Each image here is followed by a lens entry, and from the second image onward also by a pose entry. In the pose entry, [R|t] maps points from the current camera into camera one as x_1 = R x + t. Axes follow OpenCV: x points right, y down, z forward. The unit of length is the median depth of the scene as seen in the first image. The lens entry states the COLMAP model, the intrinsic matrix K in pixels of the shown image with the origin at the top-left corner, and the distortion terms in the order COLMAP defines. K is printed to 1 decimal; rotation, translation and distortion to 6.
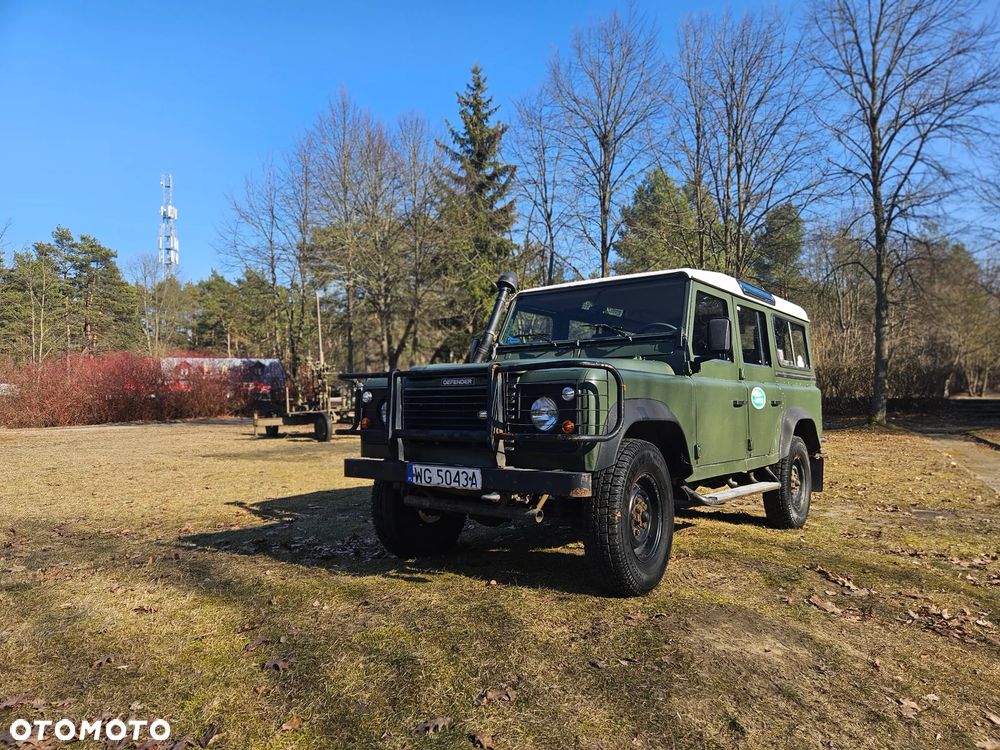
lens RADIAL K [[669.1, 0, 505.9], [0, 669.1, 378.0], [0, 0, 1]] dist [0.071565, -0.053425]
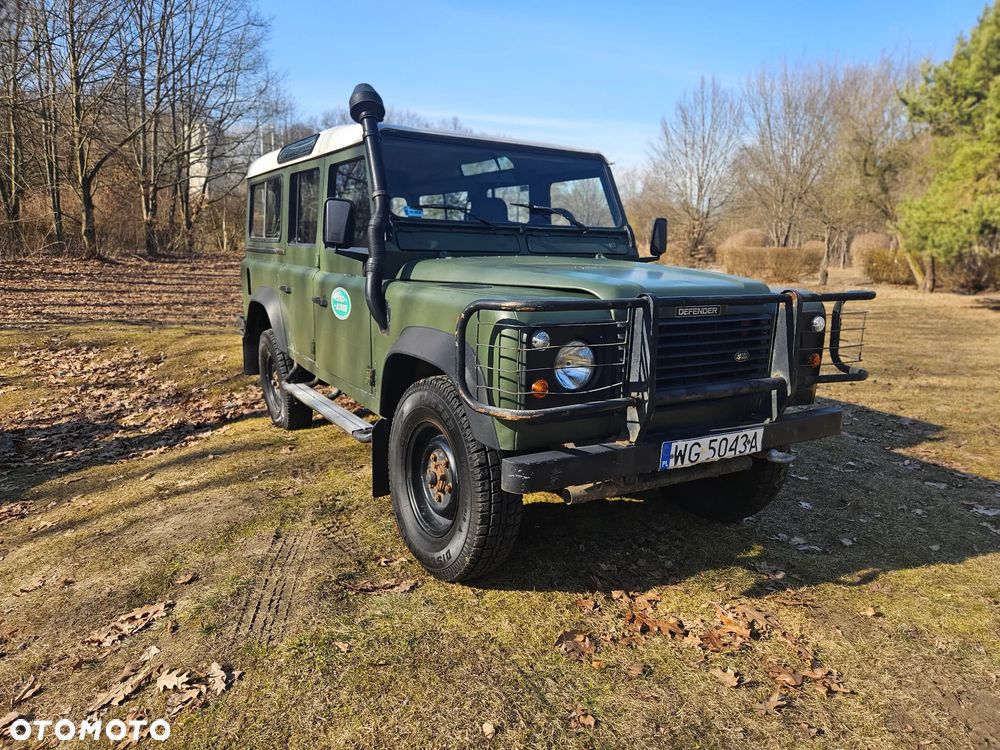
lens RADIAL K [[669.1, 0, 498.5], [0, 669.1, 384.7], [0, 0, 1]] dist [0.071565, -0.053425]
pose [[0.366613, -0.176733, 0.913433, -0.161618], [-0.069647, 0.973824, 0.216371, -0.011436], [-0.927763, -0.142942, 0.344707, 0.191064]]
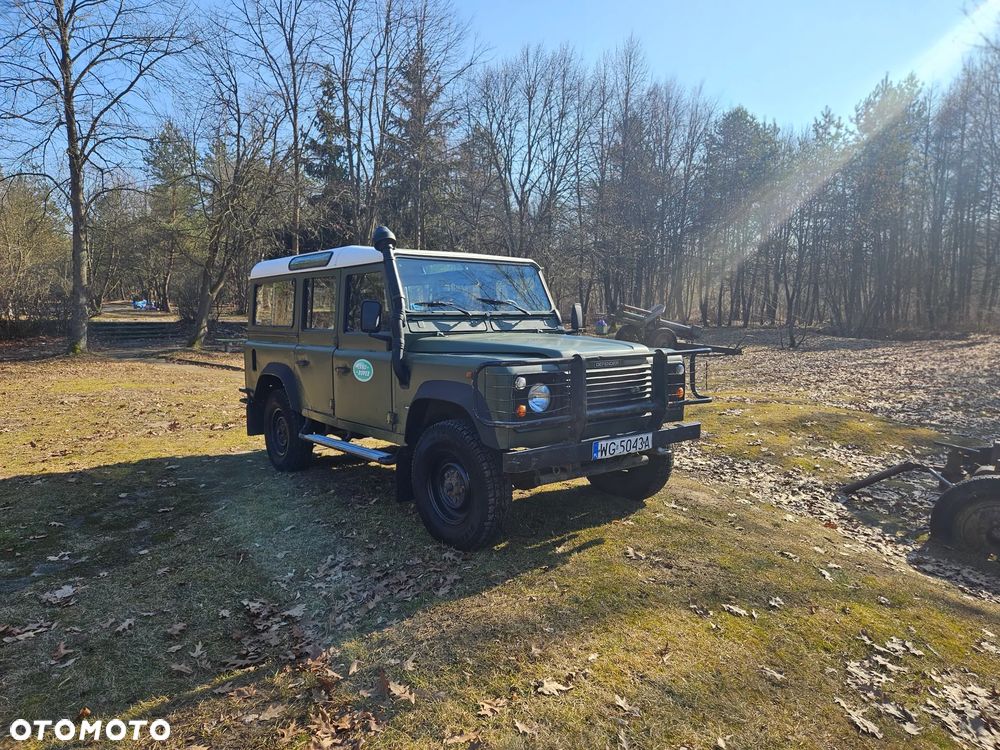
lens RADIAL K [[669.1, 0, 499.4], [0, 669.1, 372.0], [0, 0, 1]] dist [0.071565, -0.053425]
pose [[0.245190, -0.078229, 0.966314, -0.249116], [-0.039138, 0.995128, 0.090492, -0.015454], [-0.968685, -0.060007, 0.240934, 0.183235]]
